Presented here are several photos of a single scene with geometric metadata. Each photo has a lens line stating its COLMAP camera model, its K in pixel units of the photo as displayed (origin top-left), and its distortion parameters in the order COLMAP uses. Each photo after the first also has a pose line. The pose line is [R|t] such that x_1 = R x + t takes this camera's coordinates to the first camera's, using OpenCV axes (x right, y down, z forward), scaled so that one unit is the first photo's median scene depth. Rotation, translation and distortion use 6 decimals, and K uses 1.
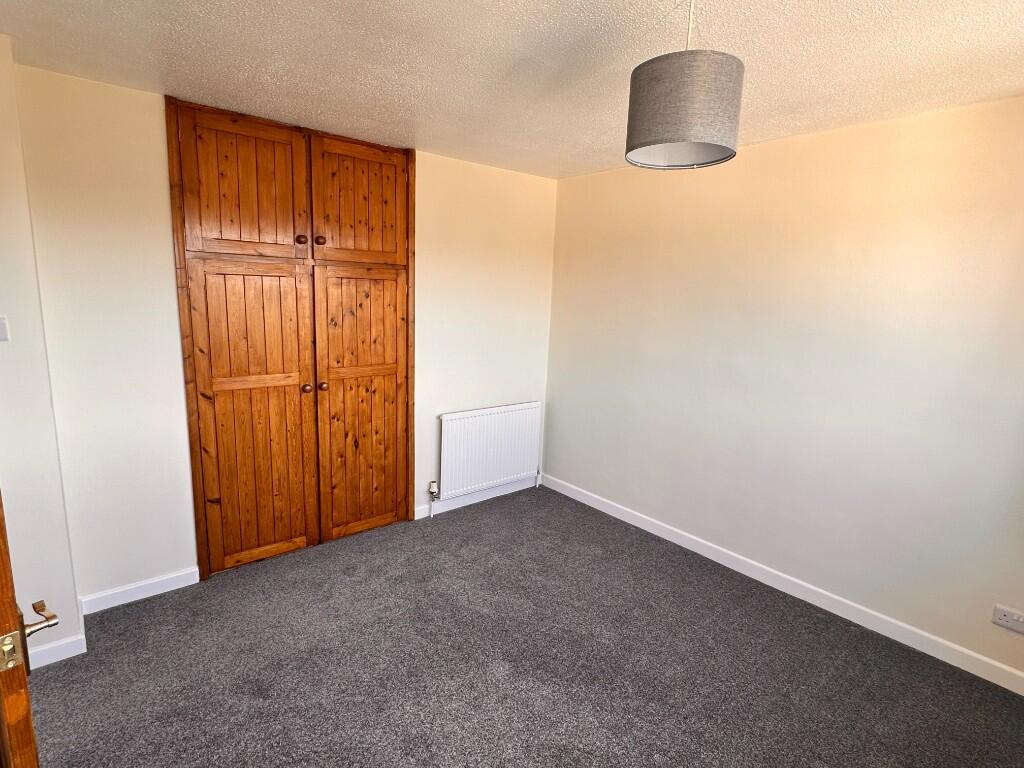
lens RADIAL K [[531.3, 0, 511.7], [0, 531.3, 384.5], [0, 0, 1]] dist [-0.002765, -0.000406]
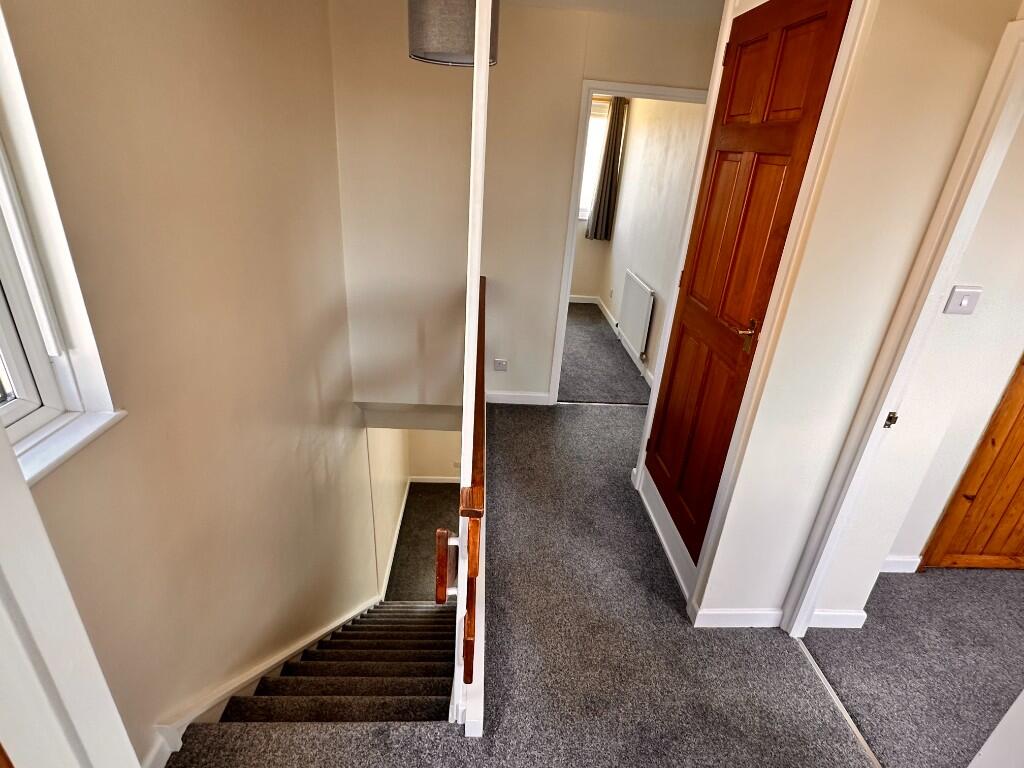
lens RADIAL K [[531.3, 0, 513.4], [0, 531.3, 384.8], [0, 0, 1]] dist [-0.002765, -0.000406]
pose [[0.795357, 0.267176, -0.544080, -0.702853], [-0.145454, 0.955514, 0.256585, -0.059743], [0.588430, -0.124939, 0.798837, -0.072680]]
